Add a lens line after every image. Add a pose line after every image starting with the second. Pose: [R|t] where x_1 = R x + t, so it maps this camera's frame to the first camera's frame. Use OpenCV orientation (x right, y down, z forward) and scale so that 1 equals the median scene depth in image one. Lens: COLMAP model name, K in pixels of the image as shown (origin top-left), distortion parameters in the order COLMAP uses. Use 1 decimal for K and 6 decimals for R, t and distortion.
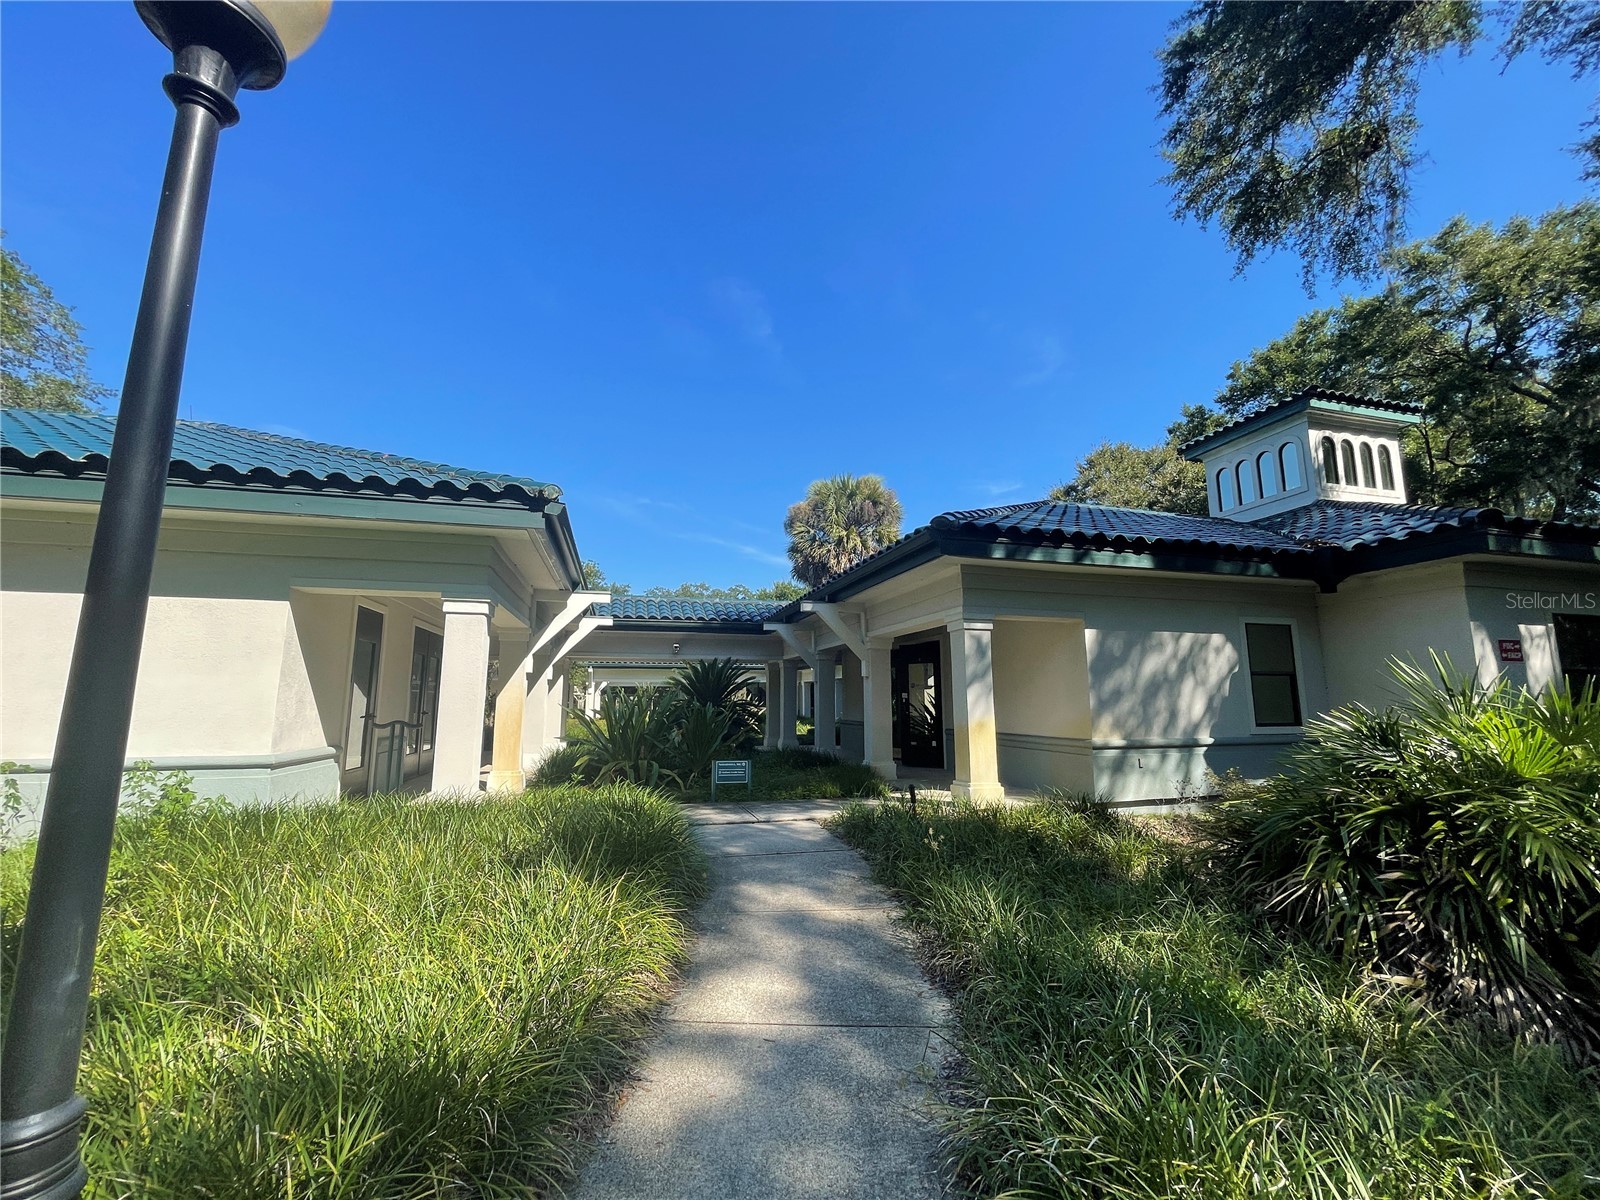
lens RADIAL K [[643.7, 0, 801.1], [0, 643.7, 606.1], [0, 0, 1]] dist [-0.004362, 0.000133]
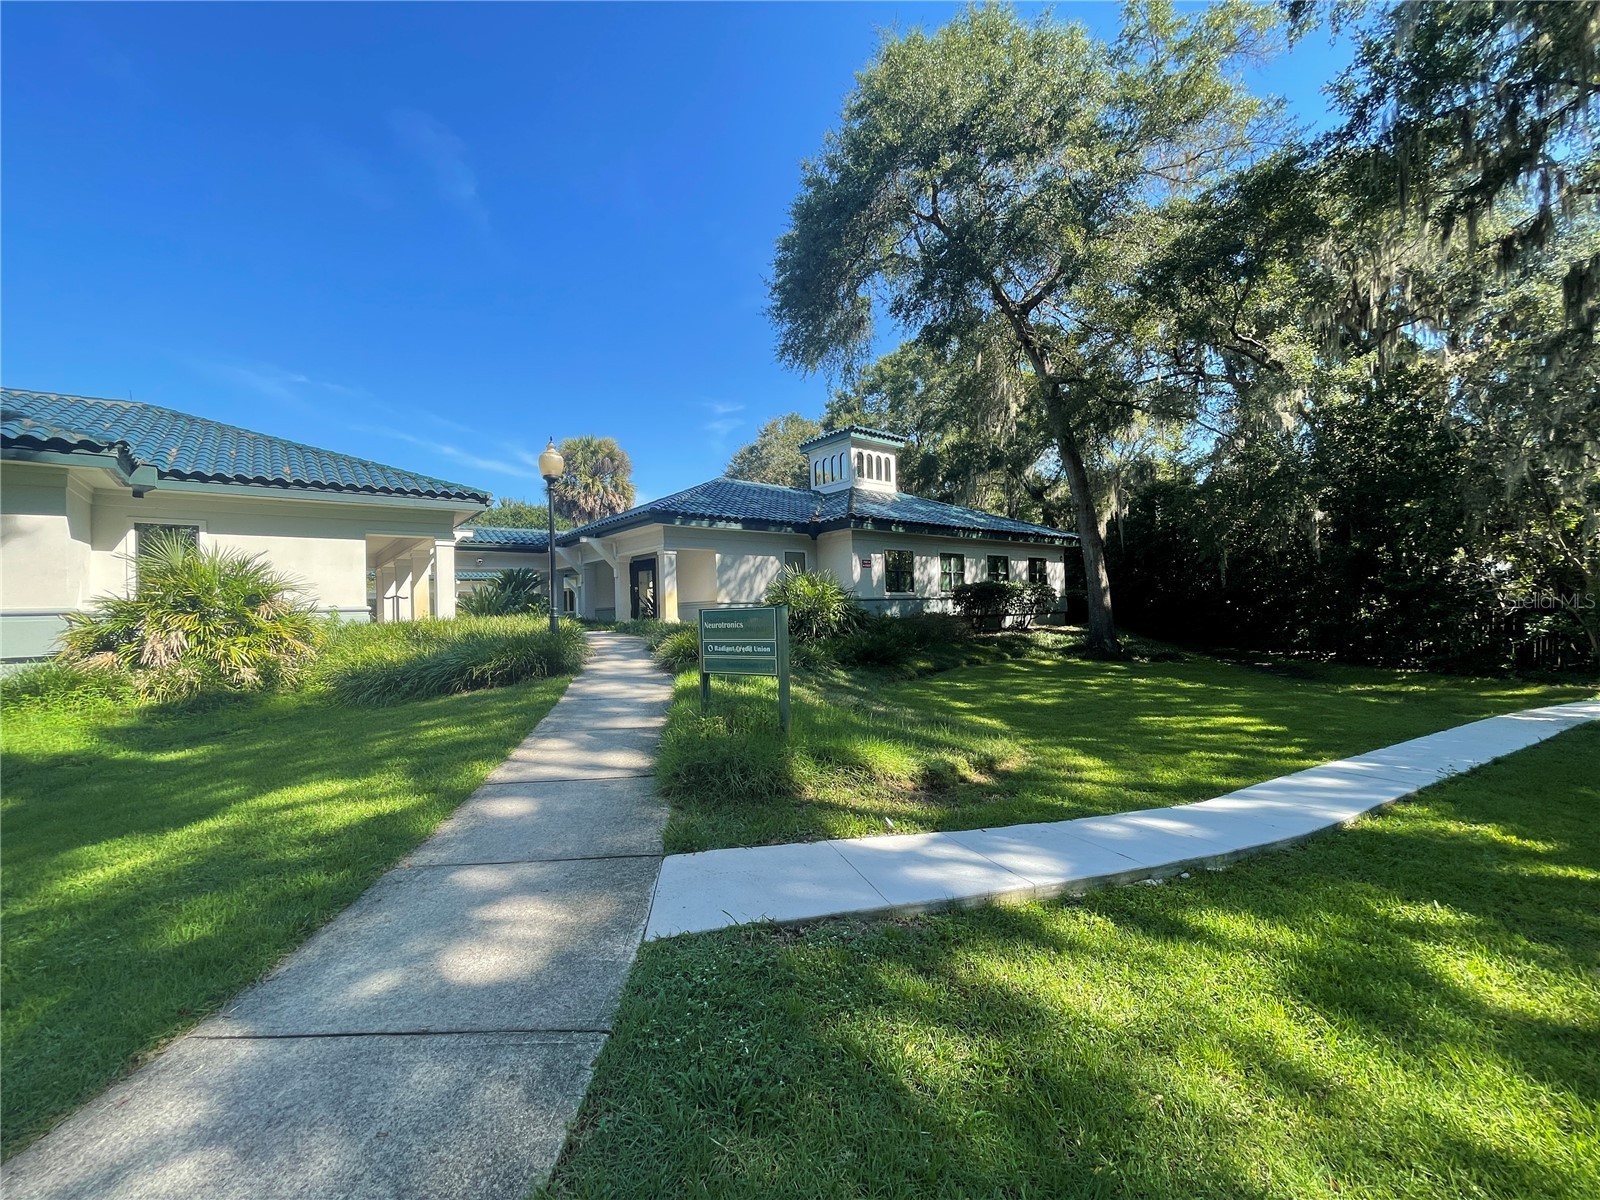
lens RADIAL K [[643.7, 0, 791.4], [0, 643.7, 607.2], [0, 0, 1]] dist [-0.004362, 0.000133]
pose [[0.918004, -0.024026, 0.395842, -0.212984], [-0.028975, 0.991432, 0.127371, -0.069951], [-0.395511, -0.128397, 0.909442, -1.128259]]
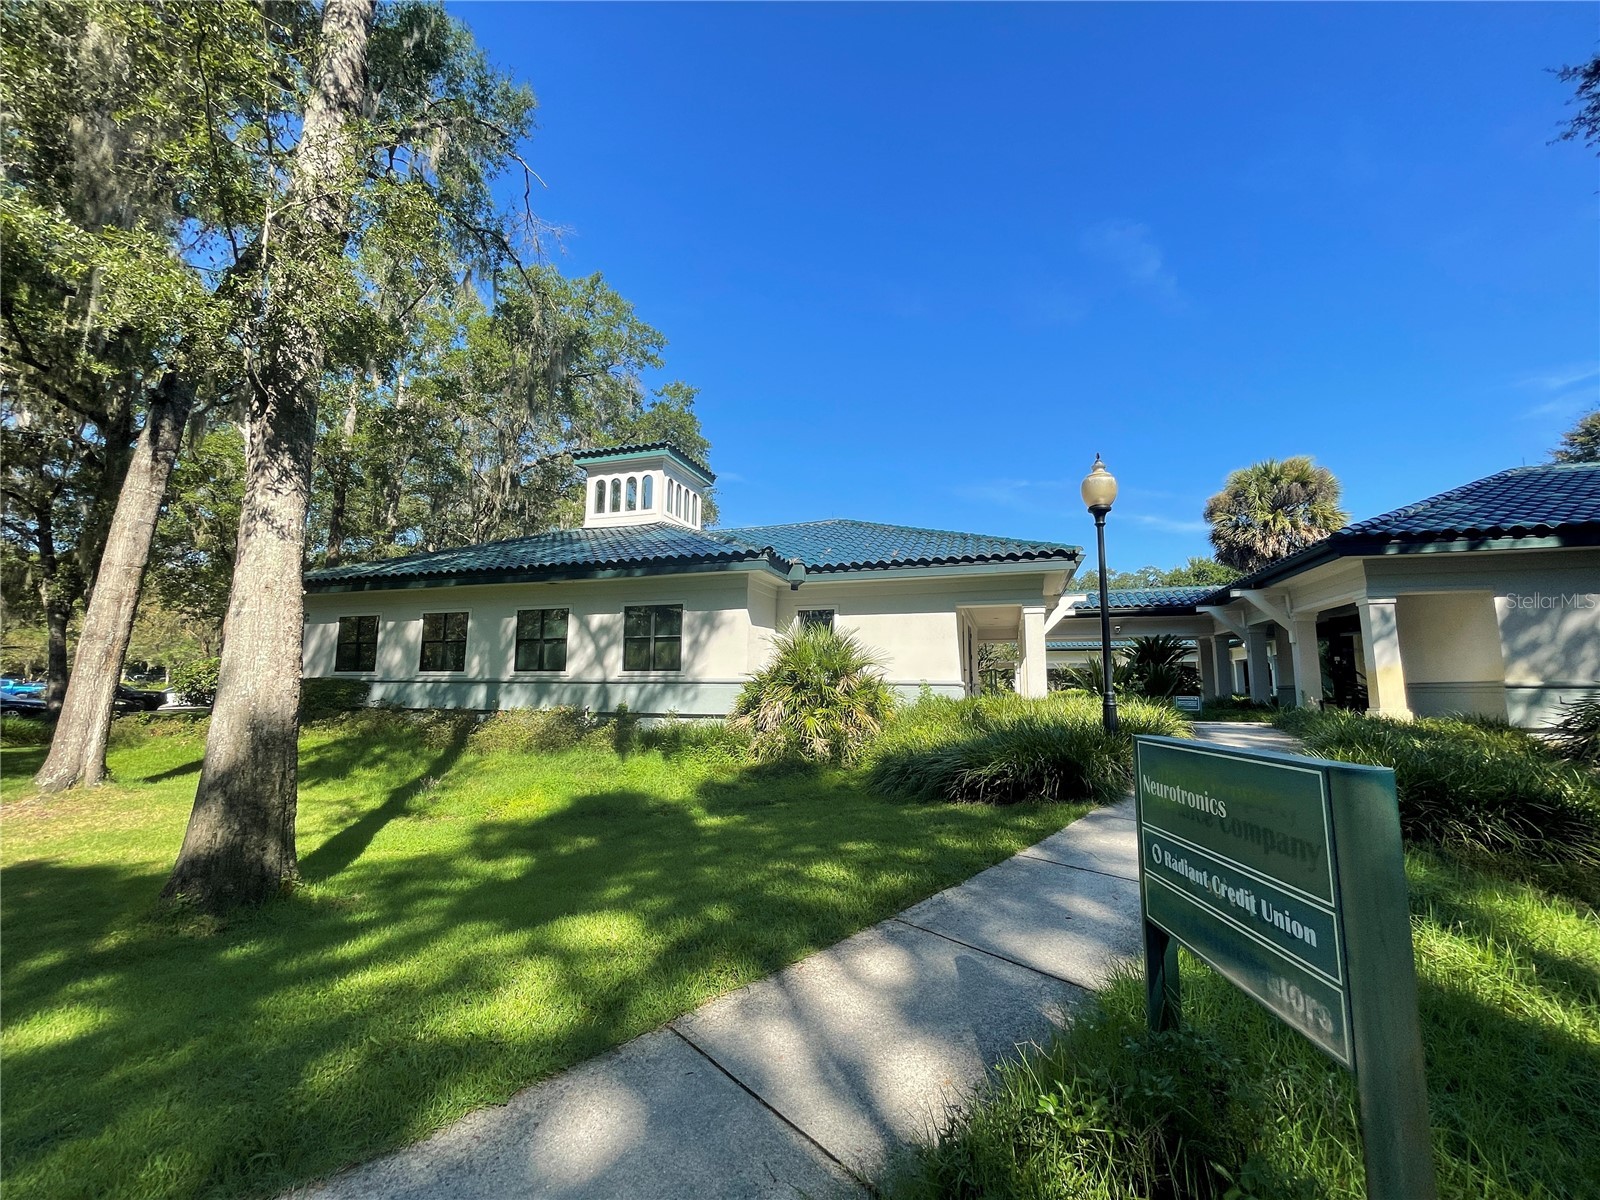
lens RADIAL K [[643.7, 0, 794.0], [0, 643.7, 601.6], [0, 0, 1]] dist [-0.004362, 0.000133]
pose [[0.828709, -0.068372, -0.555488, -0.014634], [0.073823, 0.997192, -0.012606, -0.039480], [0.554790, -0.030561, 0.831429, -0.779791]]
